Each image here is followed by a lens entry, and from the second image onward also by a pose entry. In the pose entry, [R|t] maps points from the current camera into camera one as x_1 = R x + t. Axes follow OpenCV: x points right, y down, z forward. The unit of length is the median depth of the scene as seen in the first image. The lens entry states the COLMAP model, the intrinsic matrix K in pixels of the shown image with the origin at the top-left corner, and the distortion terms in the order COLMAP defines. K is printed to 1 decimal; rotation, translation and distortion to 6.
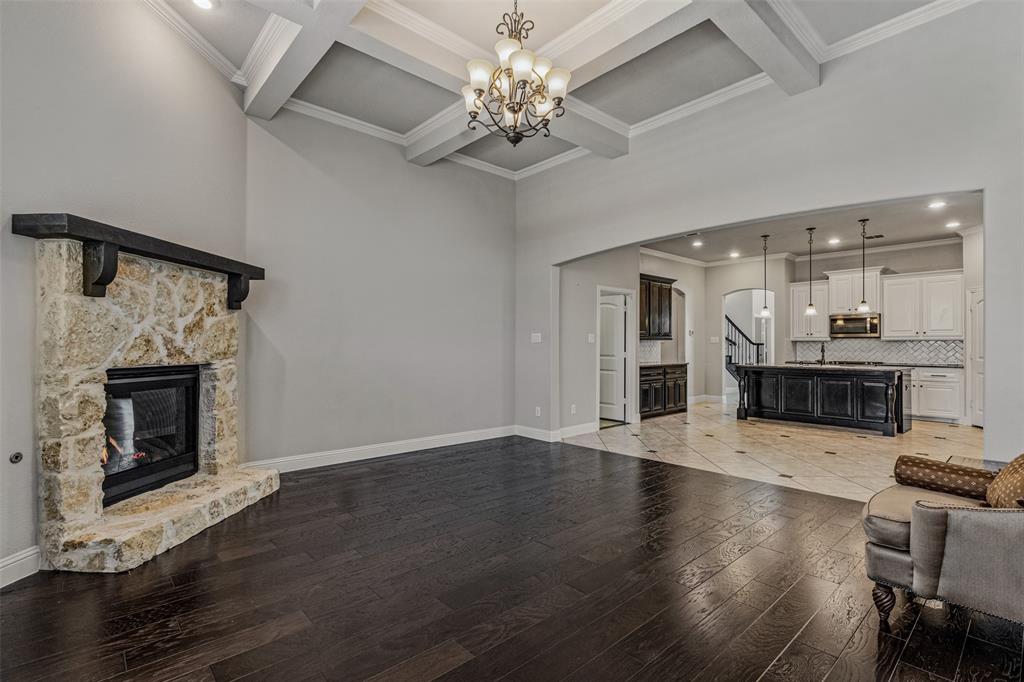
lens RADIAL K [[478.0, 0, 513.1], [0, 478.0, 343.1], [0, 0, 1]] dist [-0.000886, 0.000085]
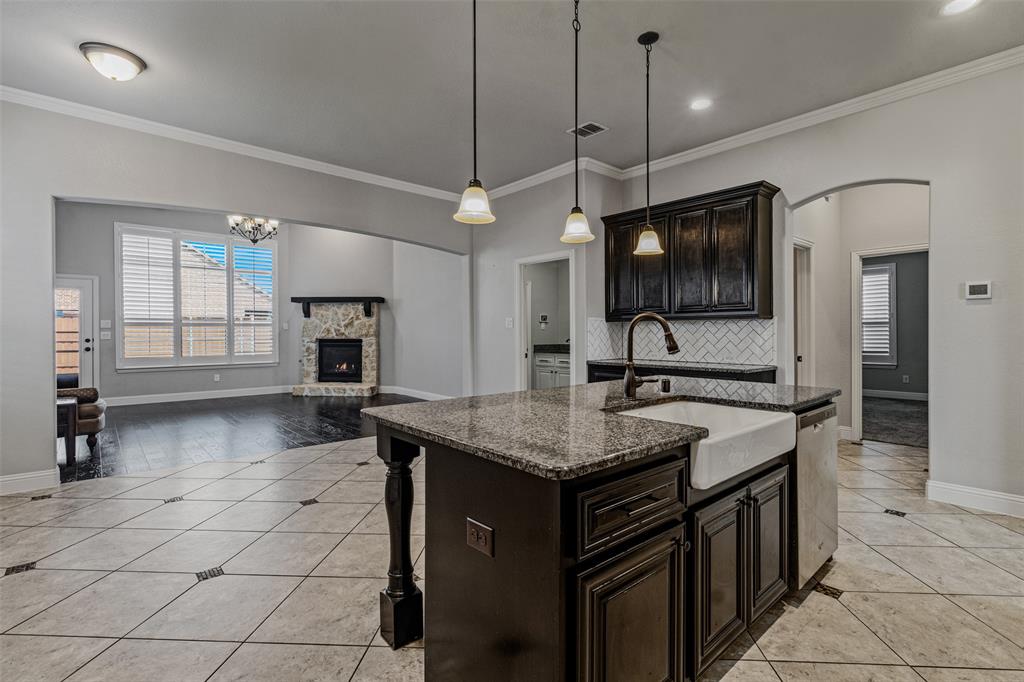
lens RADIAL K [[478.0, 0, 513.2], [0, 478.0, 336.8], [0, 0, 1]] dist [-0.000886, 0.000085]
pose [[0.000804, 0.006294, -0.999980, 2.008700], [0.004090, 0.999972, 0.006297, 0.020737], [0.999991, -0.004095, 0.000778, 1.932397]]
